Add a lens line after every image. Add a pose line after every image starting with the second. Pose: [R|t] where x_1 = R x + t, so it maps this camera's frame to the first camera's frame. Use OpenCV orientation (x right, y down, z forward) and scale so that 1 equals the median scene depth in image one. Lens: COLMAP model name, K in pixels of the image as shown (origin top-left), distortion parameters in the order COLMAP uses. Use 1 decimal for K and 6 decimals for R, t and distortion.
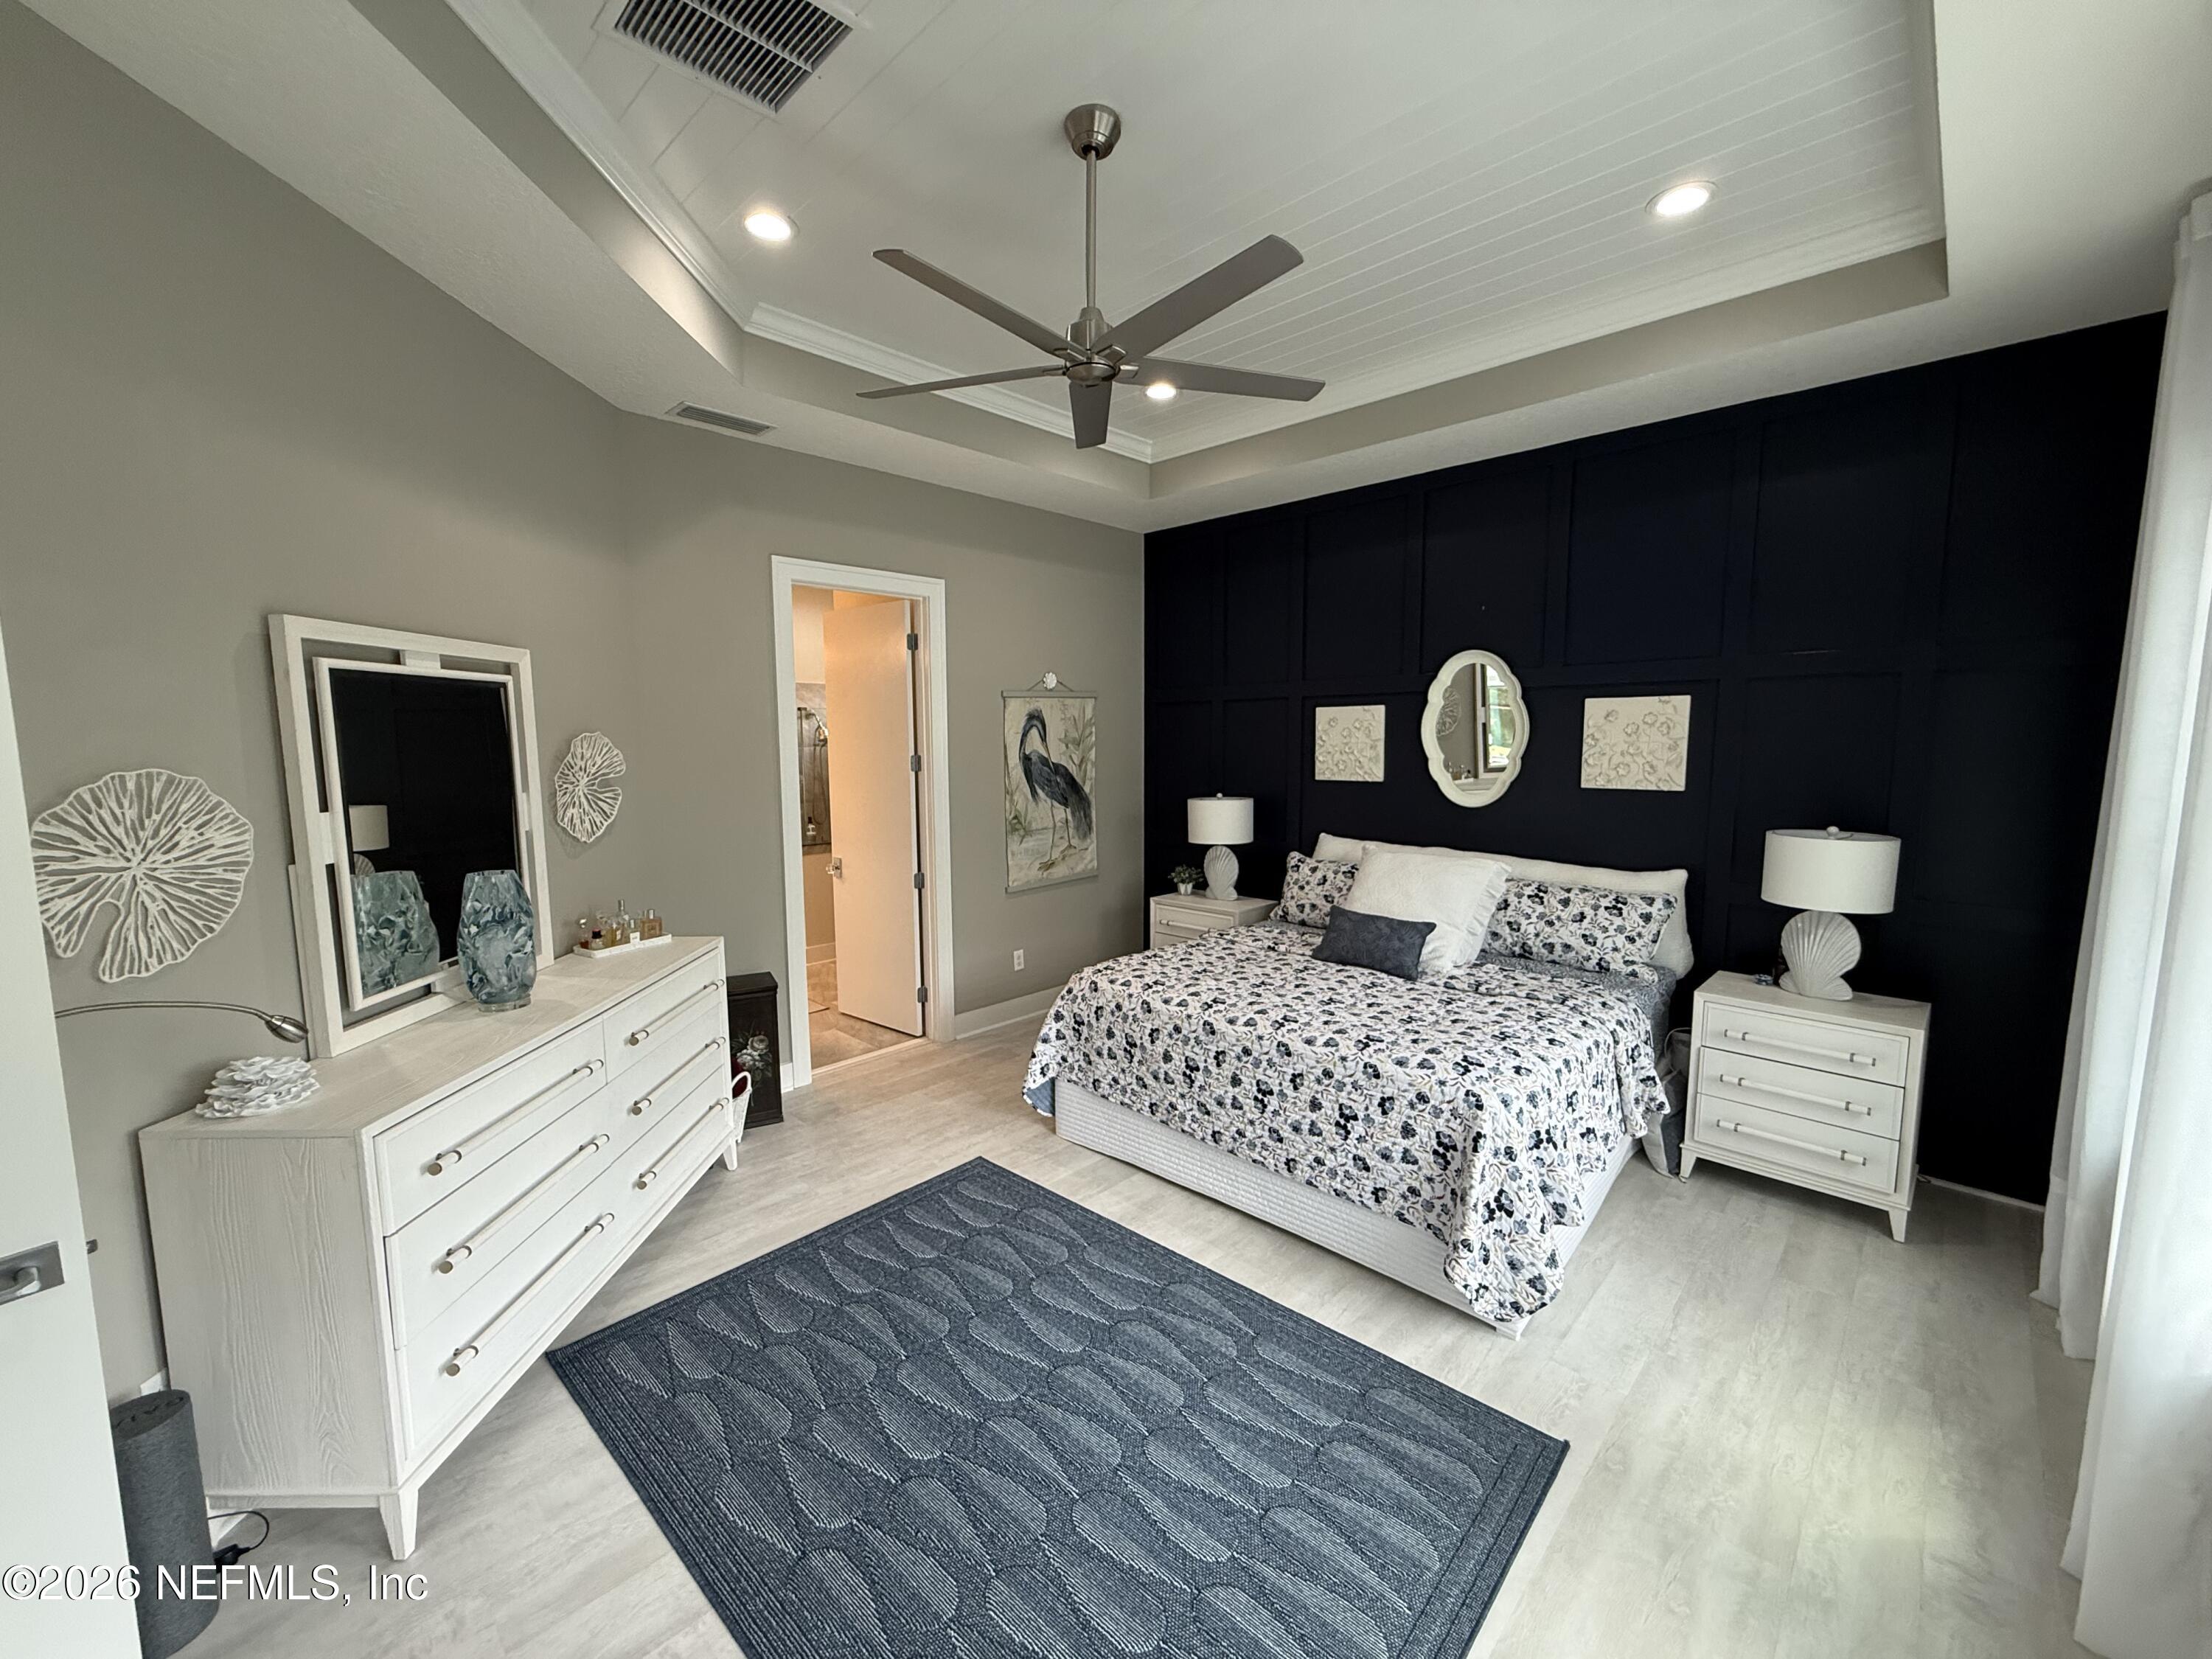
lens RADIAL K [[886.7, 0, 1100.8], [0, 886.7, 829.1], [0, 0, 1]] dist [0.001612, -0.000172]
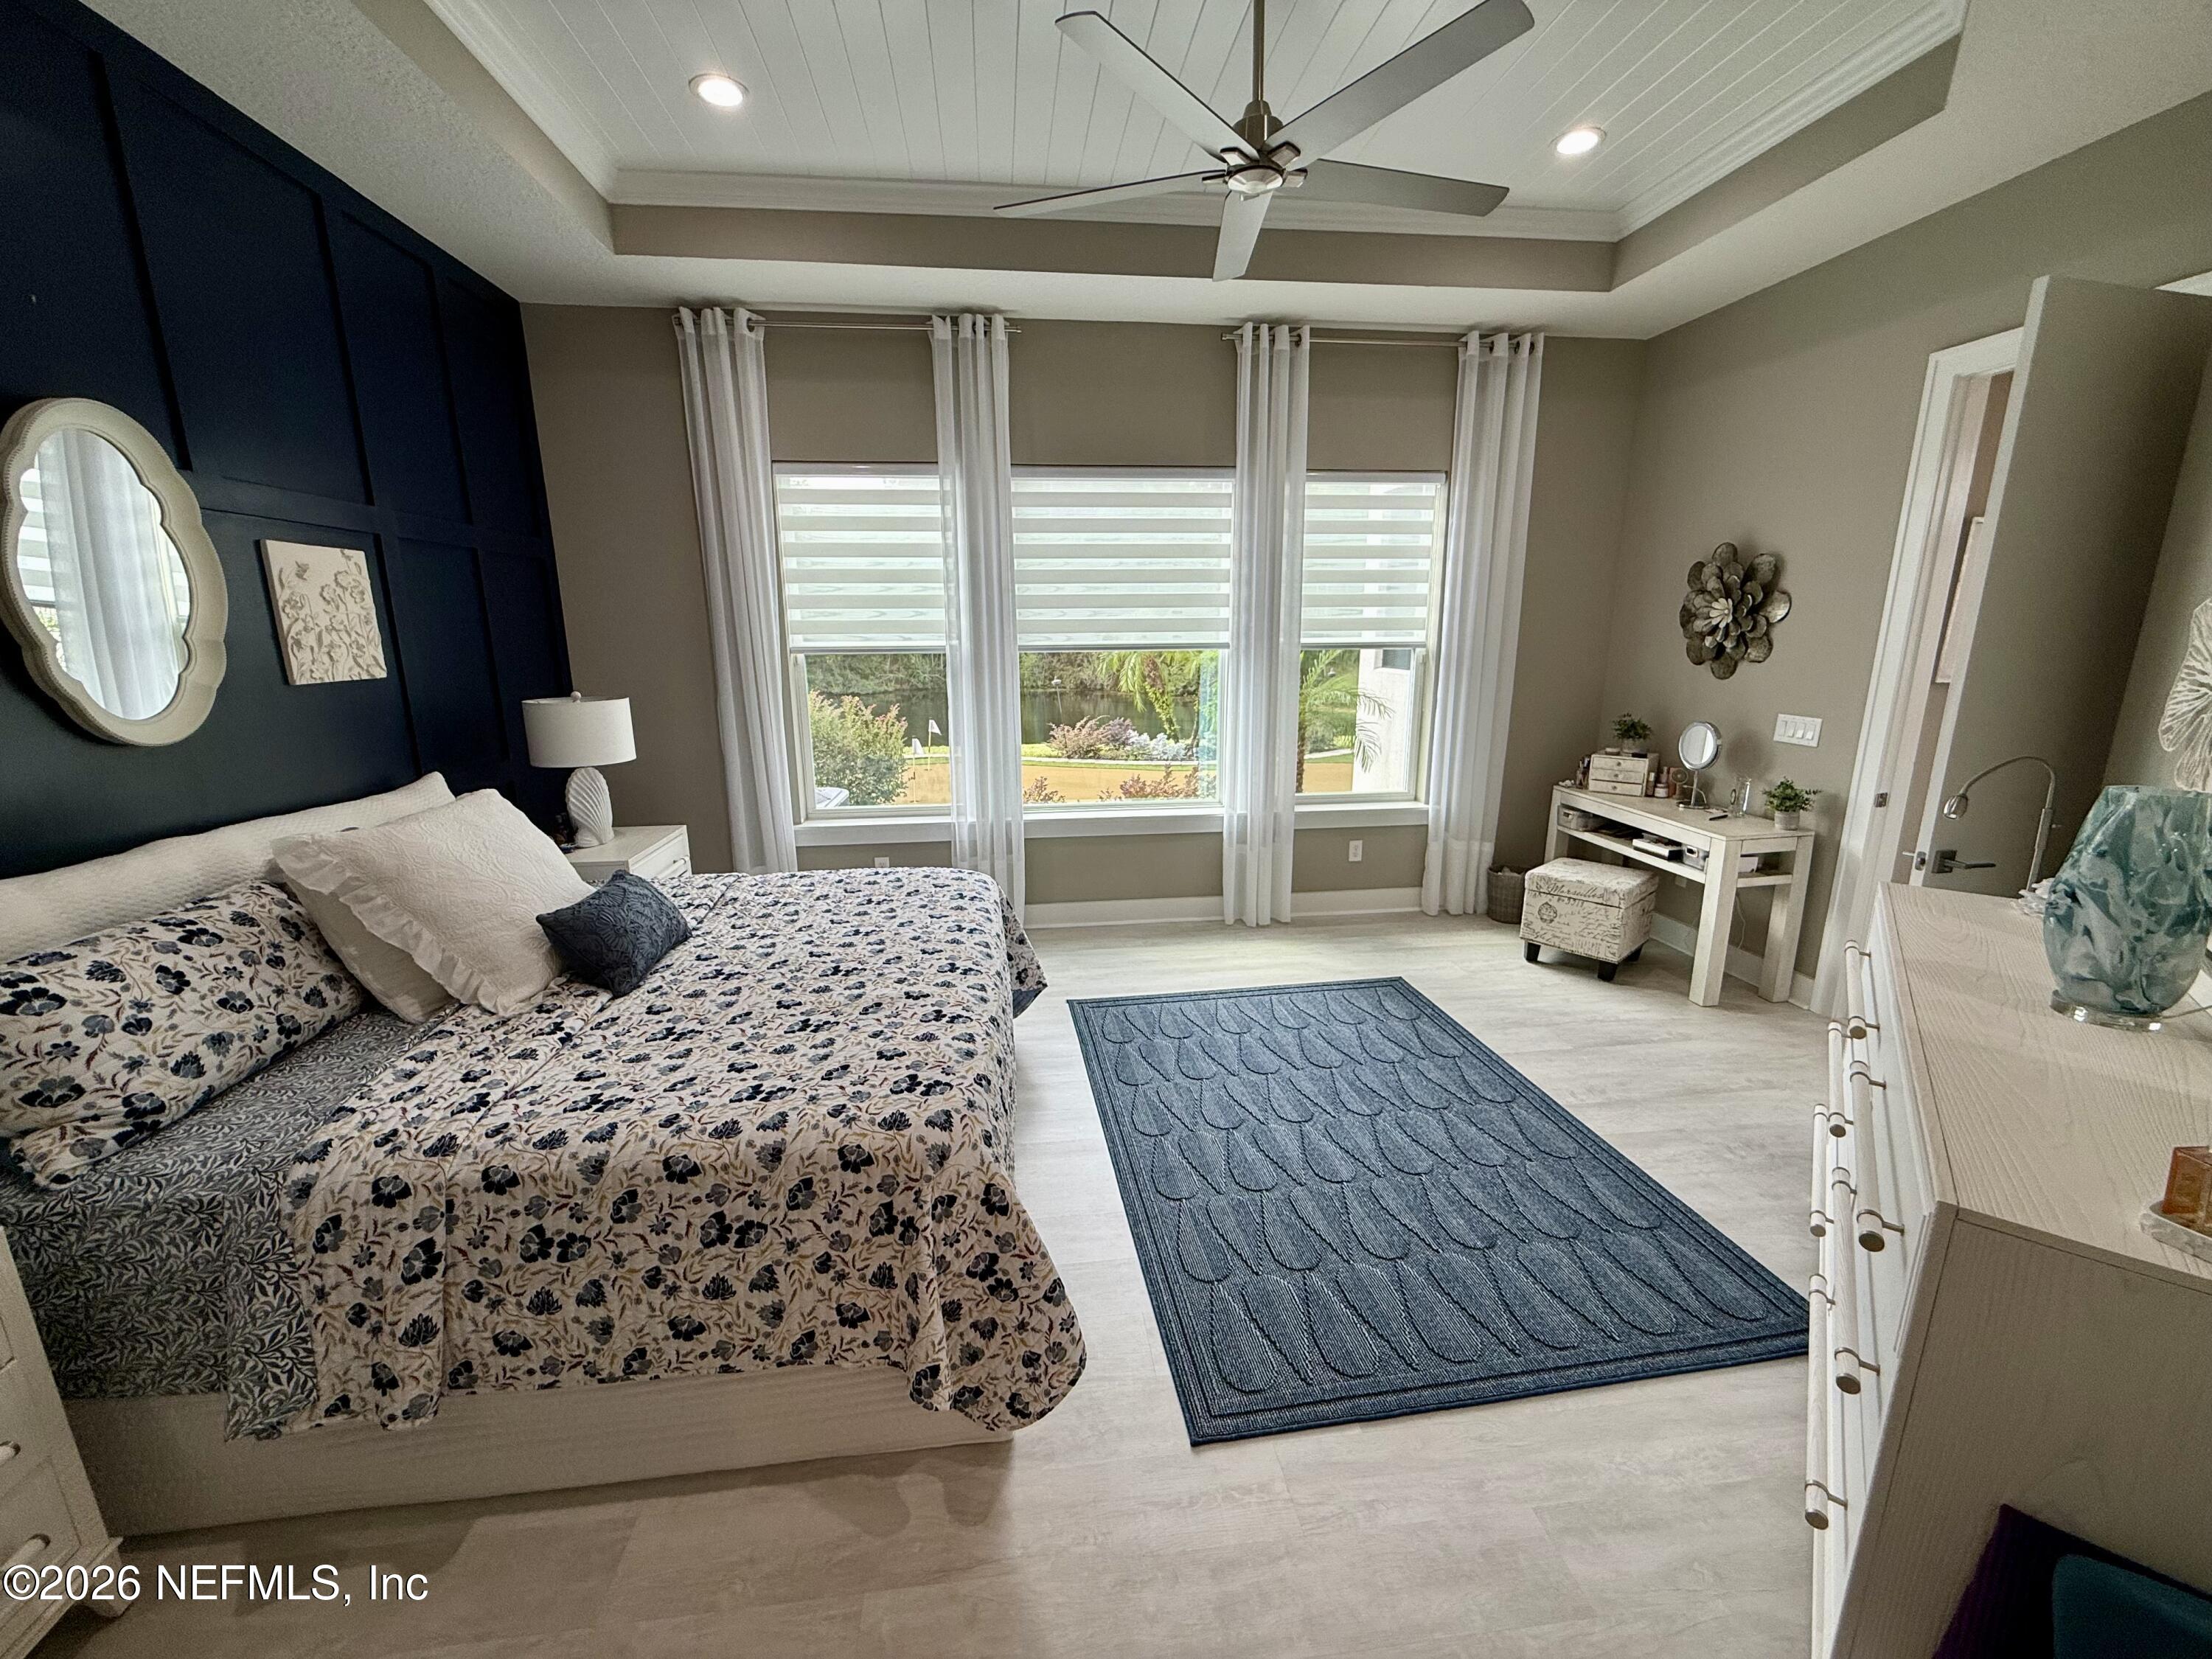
lens RADIAL K [[882.4, 0, 1099.9], [0, 882.4, 832.4], [0, 0, 1]] dist [0.007043, -0.000200]
pose [[-0.775324, -0.130487, 0.617937, -0.350853], [0.082379, 0.949170, 0.303793, -0.104345], [-0.626169, 0.286443, -0.725165, 1.273755]]
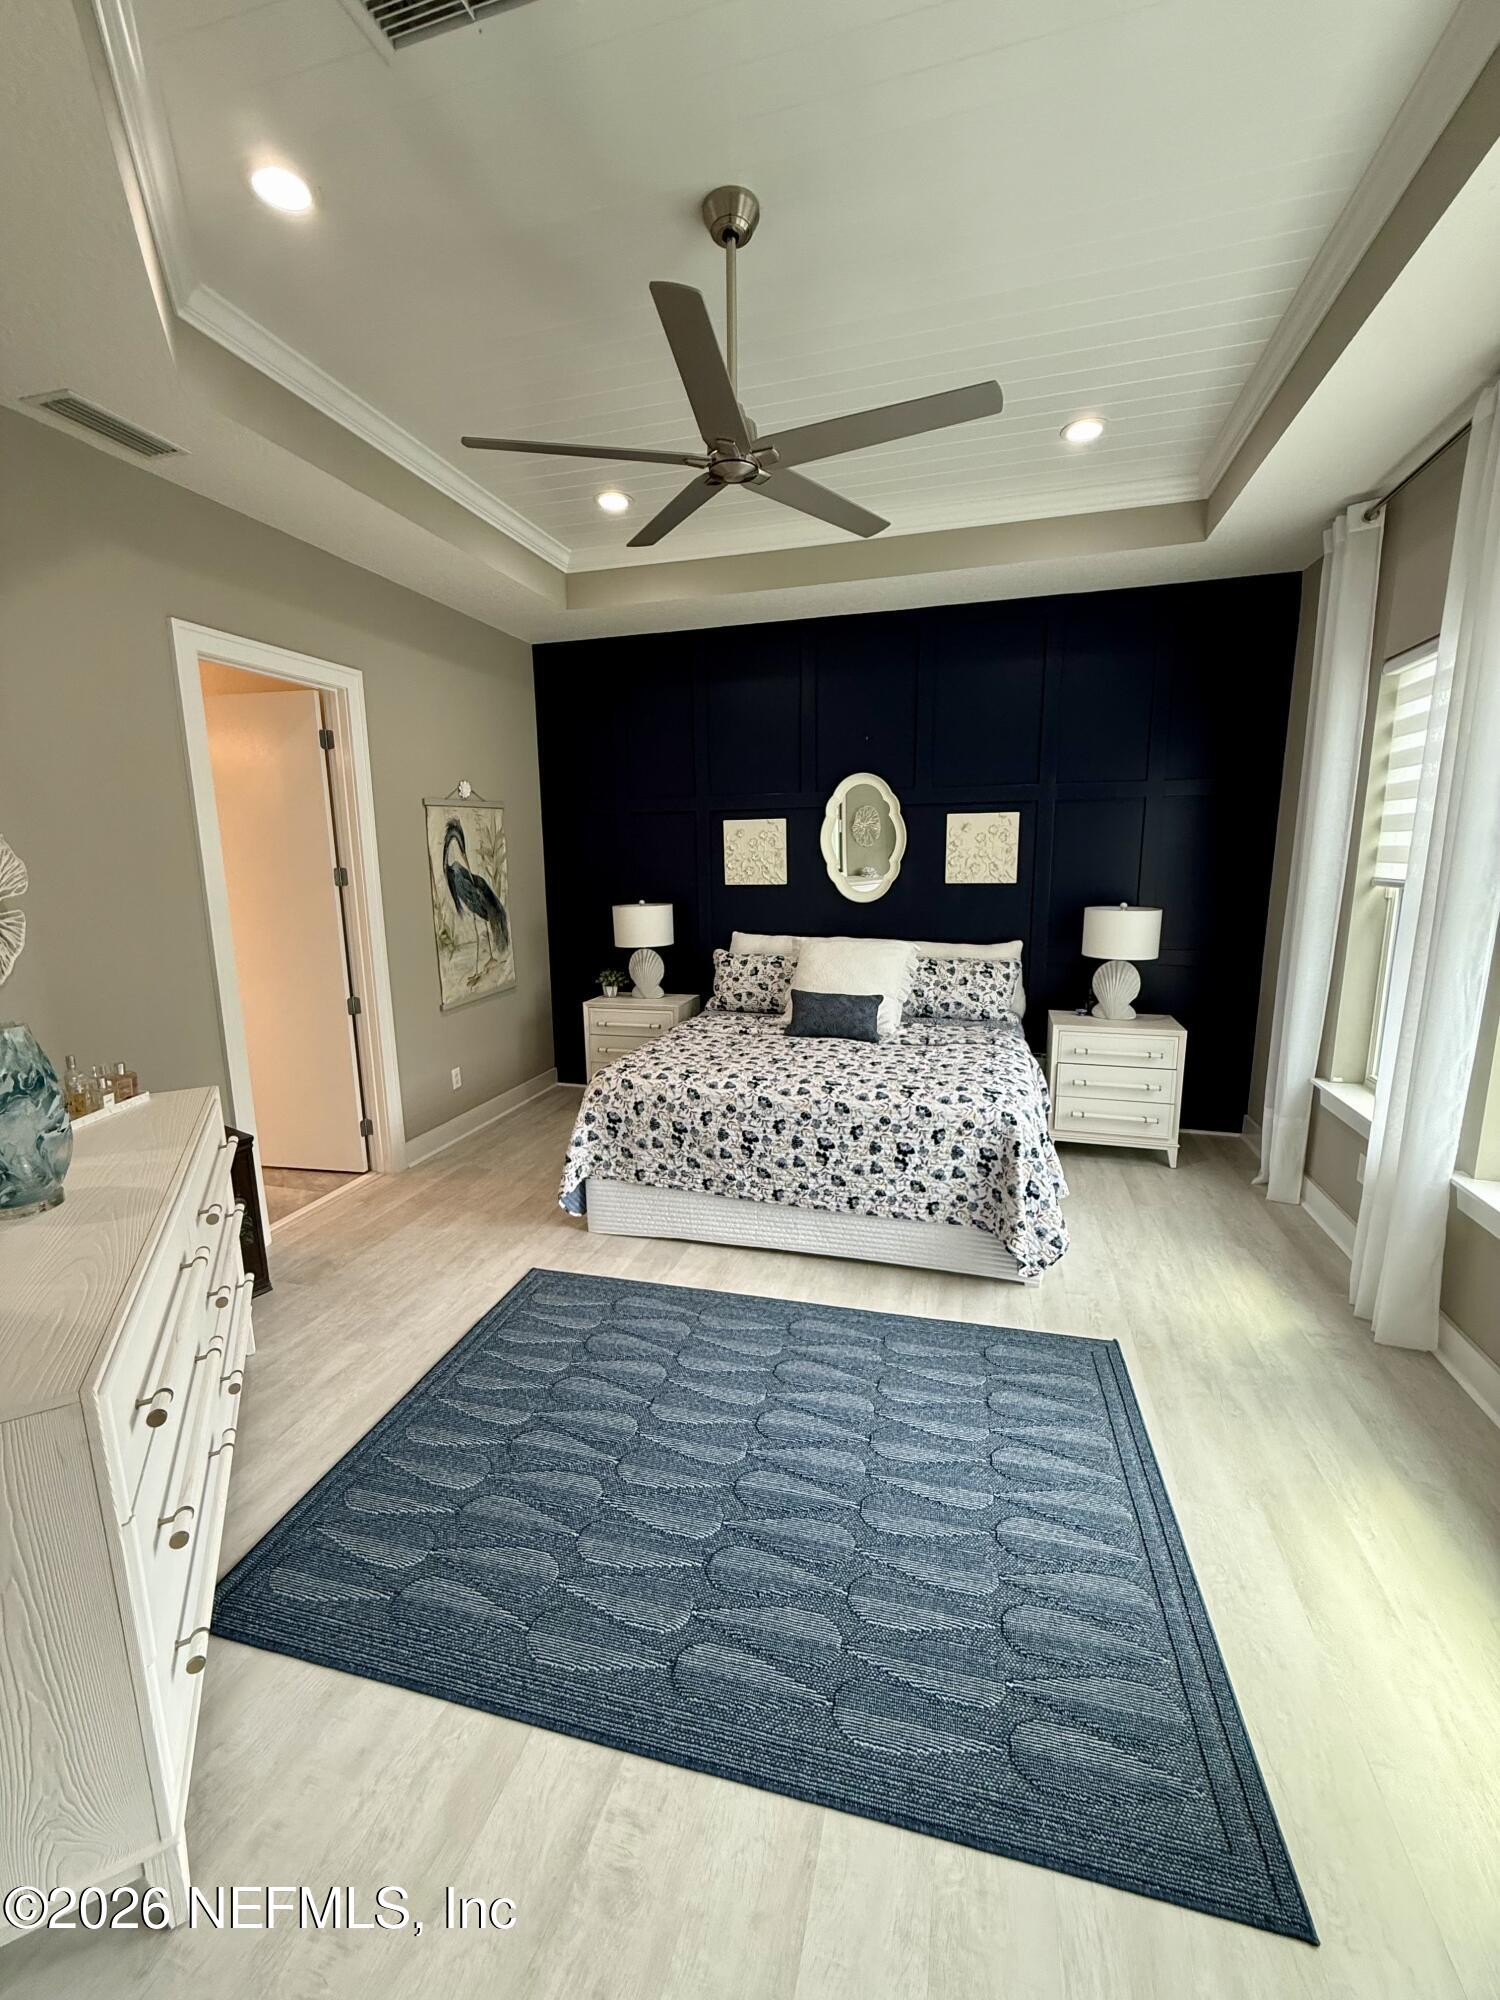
lens RADIAL K [[801.7, 0, 749.6], [0, 801.7, 995.8], [0, 0, 1]] dist [0.001612, -0.000172]
pose [[0.879607, -0.089908, 0.467128, -0.310314], [0.058304, 0.994949, 0.081711, 0.005115], [-0.472115, -0.044639, 0.880406, 0.103952]]
